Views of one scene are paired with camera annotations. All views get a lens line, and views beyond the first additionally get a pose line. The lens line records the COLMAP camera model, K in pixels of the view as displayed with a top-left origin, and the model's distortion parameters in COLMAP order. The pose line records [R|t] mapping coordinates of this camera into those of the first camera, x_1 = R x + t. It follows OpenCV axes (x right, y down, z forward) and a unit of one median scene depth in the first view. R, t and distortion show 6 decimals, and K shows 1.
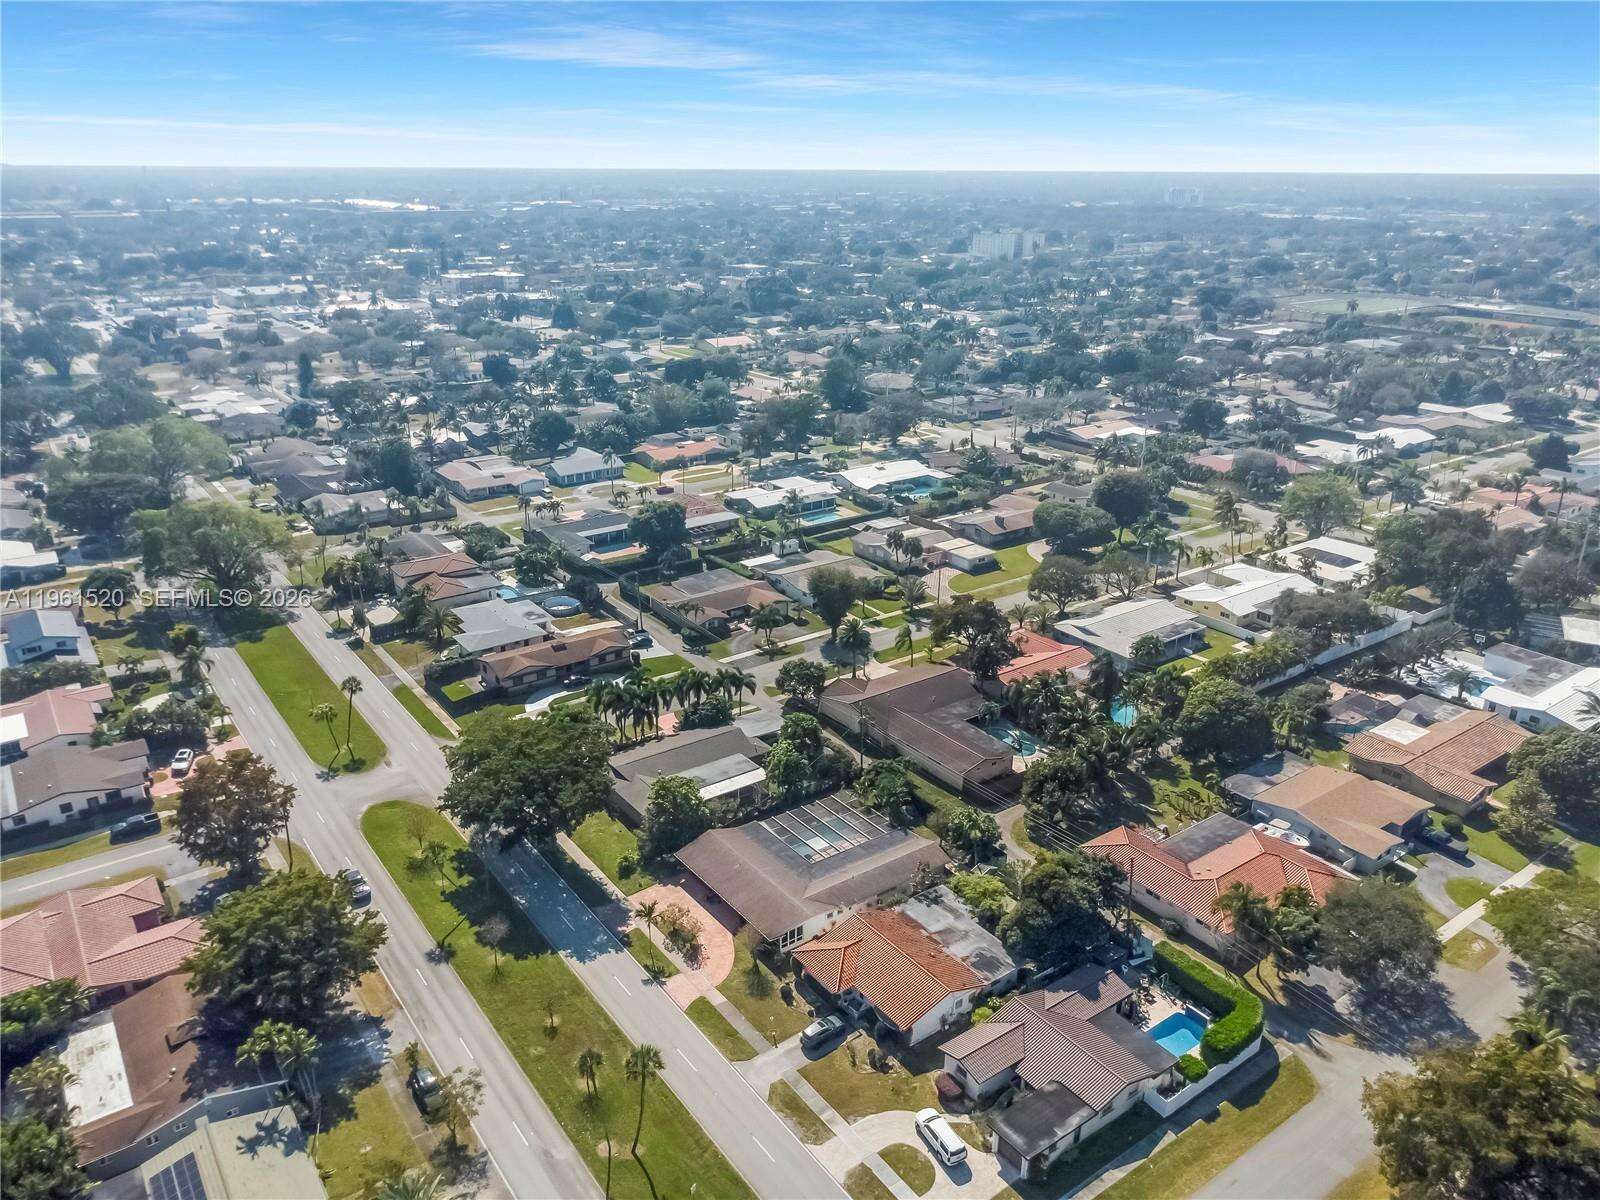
lens RADIAL K [[1153.6, 0, 800.0], [0, 1153.6, 600.0], [0, 0, 1]] dist [0.008255, -0.010571]
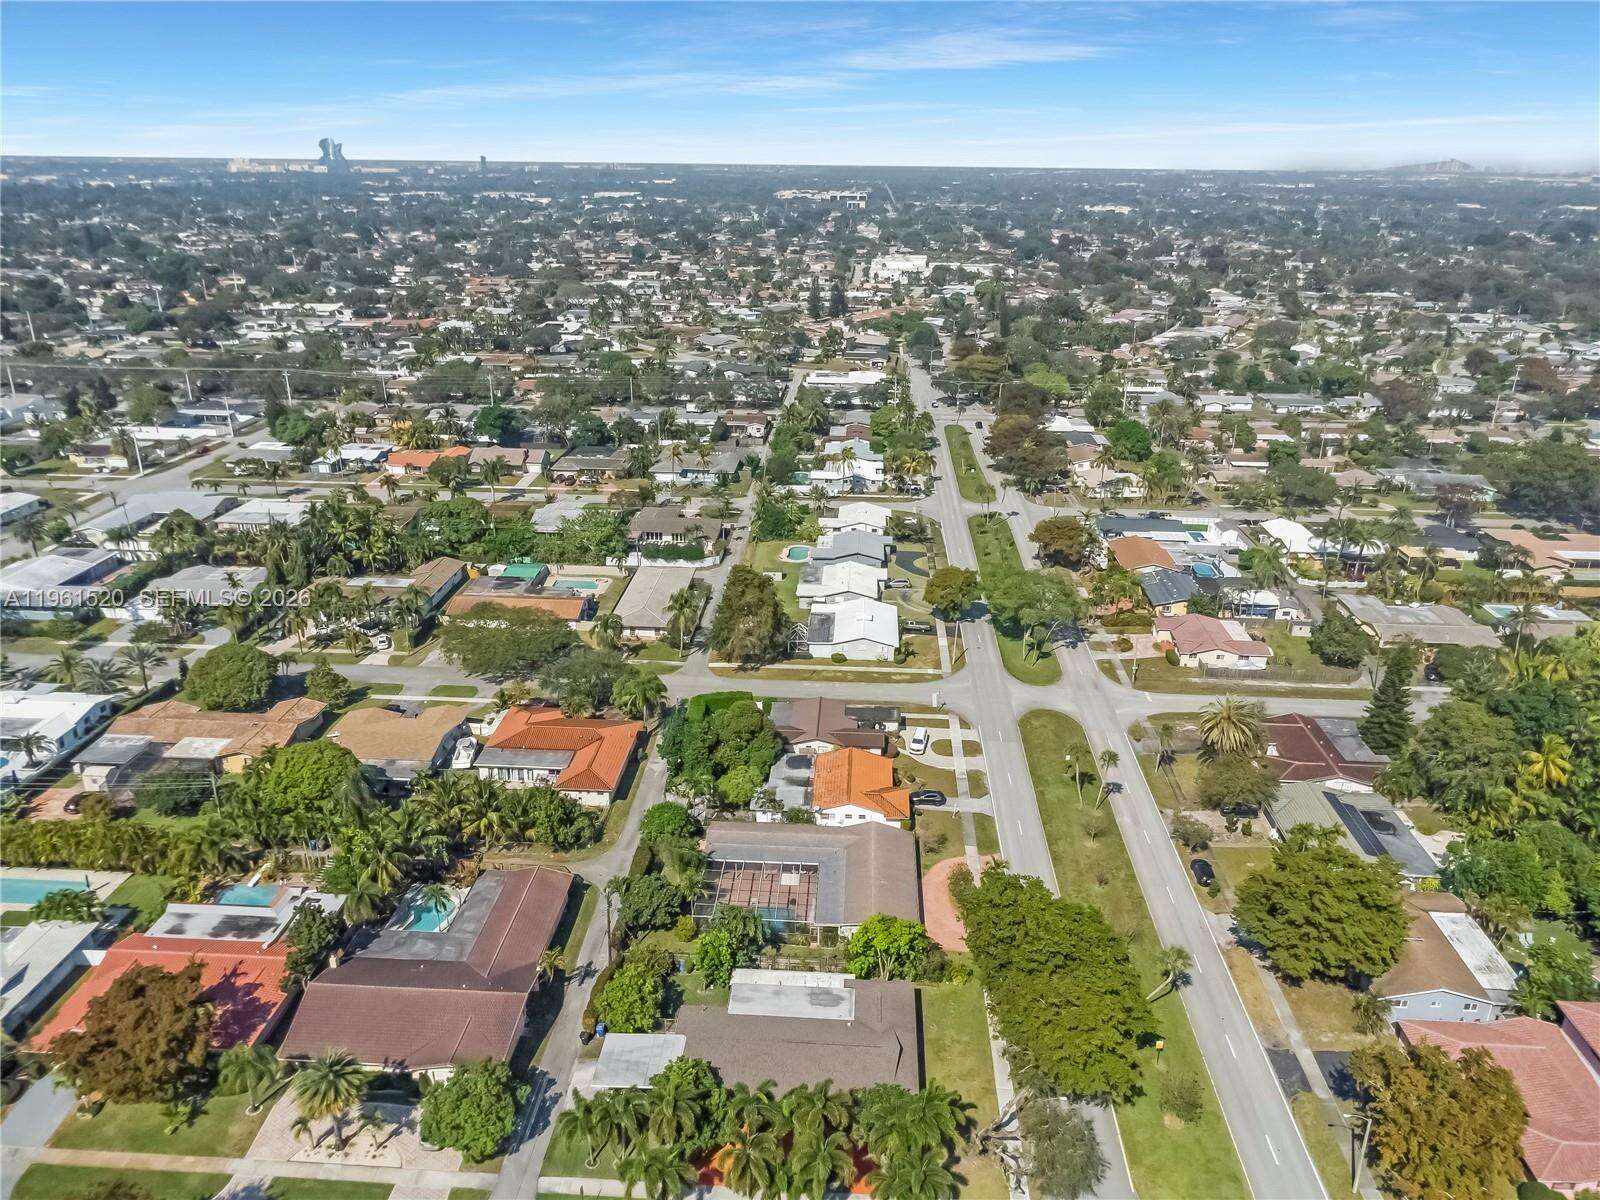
lens RADIAL K [[1153.6, 0, 800.0], [0, 1153.6, 600.0], [0, 0, 1]] dist [0.008255, -0.010571]
pose [[-0.771221, -0.241475, 0.588990, -0.428489], [0.210843, 0.776132, 0.594276, -0.463519], [-0.600636, 0.582502, -0.547656, 1.166098]]
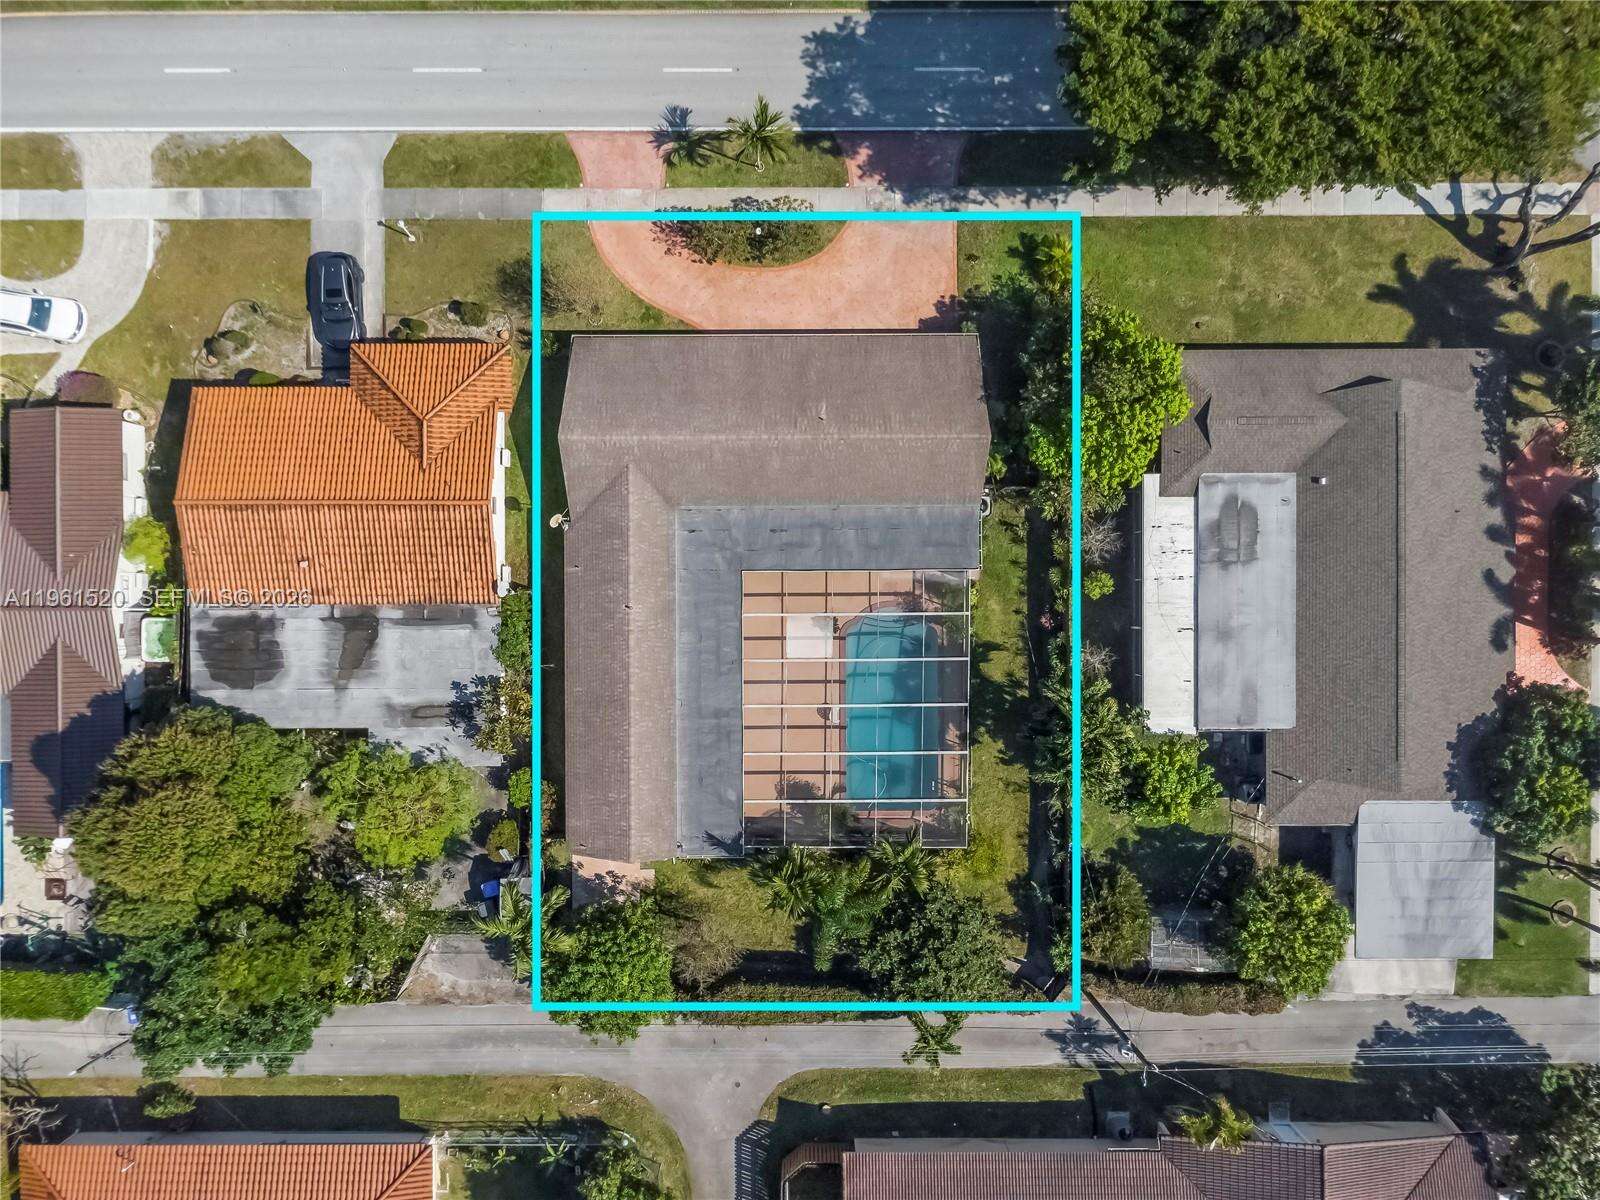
lens RADIAL K [[1153.6, 0, 800.0], [0, 1153.6, 600.0], [0, 0, 1]] dist [0.008255, -0.010571]
pose [[-0.585711, 0.810512, 0.003550, 0.003569], [-0.287458, -0.211821, 0.934077, -0.141473], [0.757833, 0.546079, 0.357054, 0.705948]]
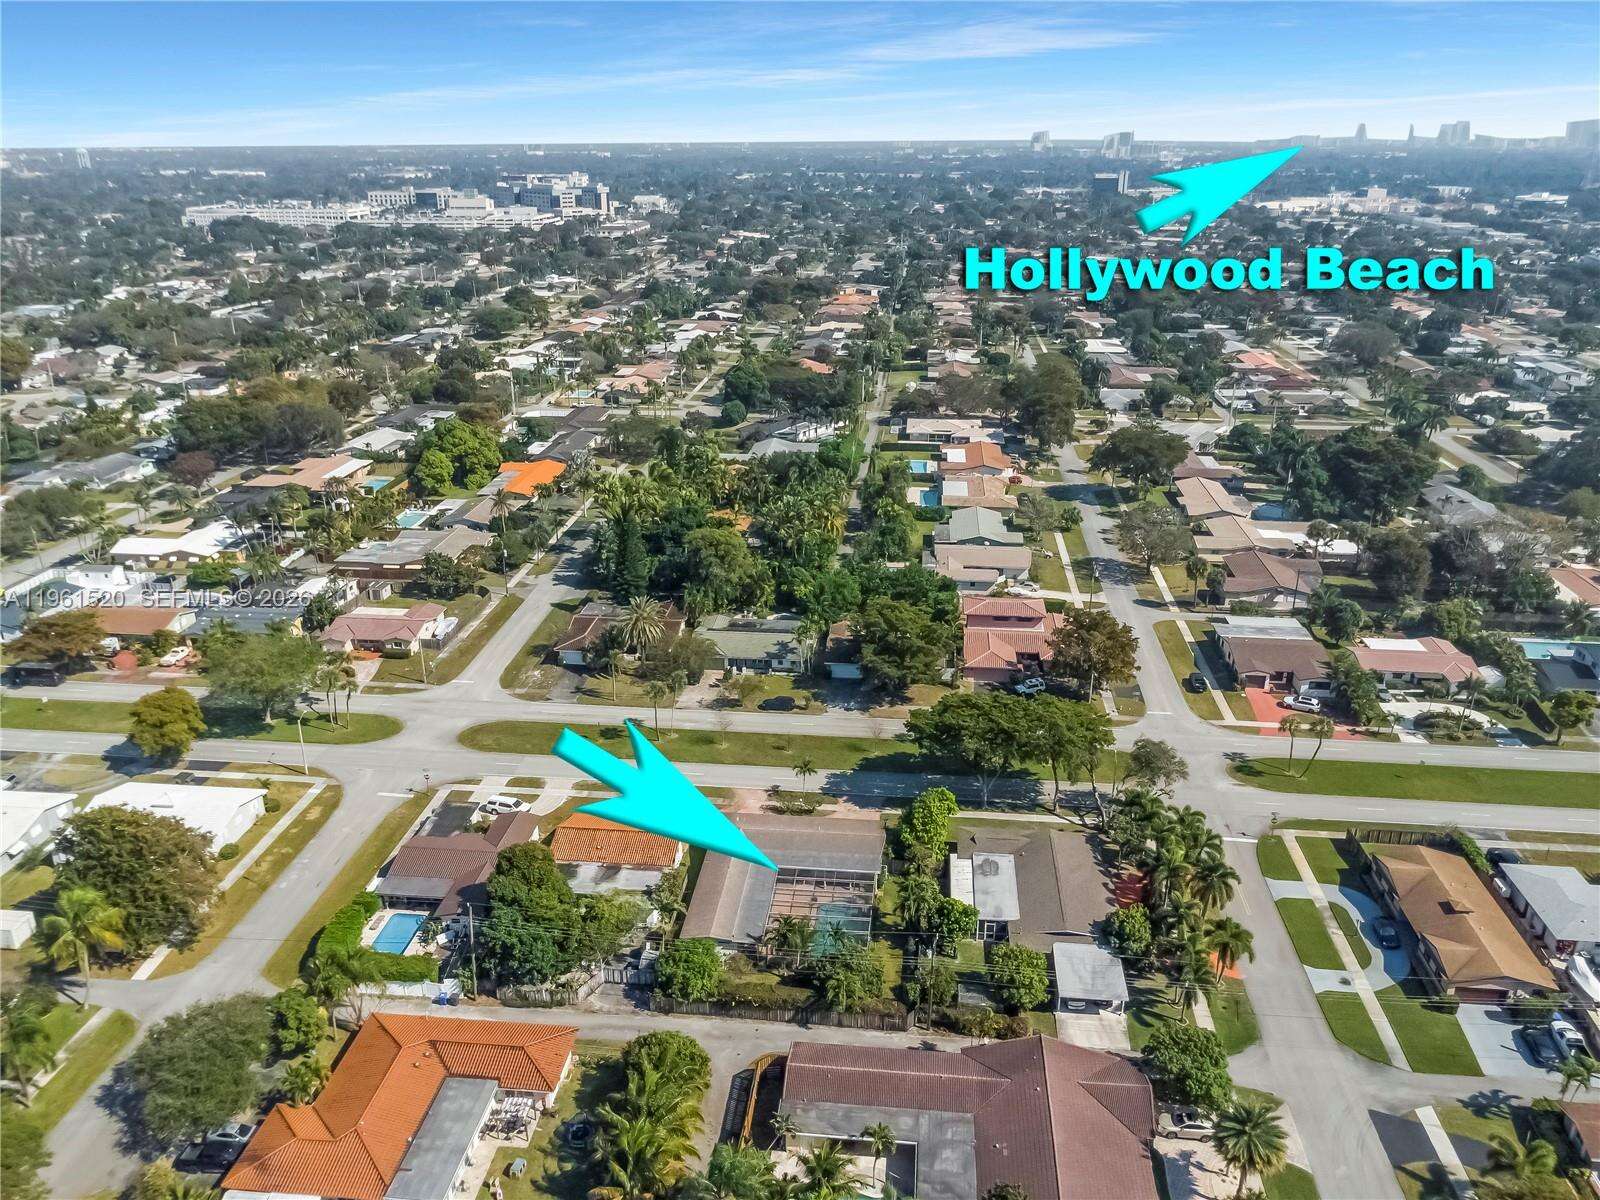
lens RADIAL K [[1201.3, 0, 800.0], [0, 1201.3, 600.0], [0, 0, 1]] dist [0.006512, -0.000134]
pose [[-0.671766, 0.262402, -0.692731, 0.529542], [-0.264631, 0.788439, 0.555278, -0.429661], [0.691882, 0.556335, -0.460207, 1.103509]]
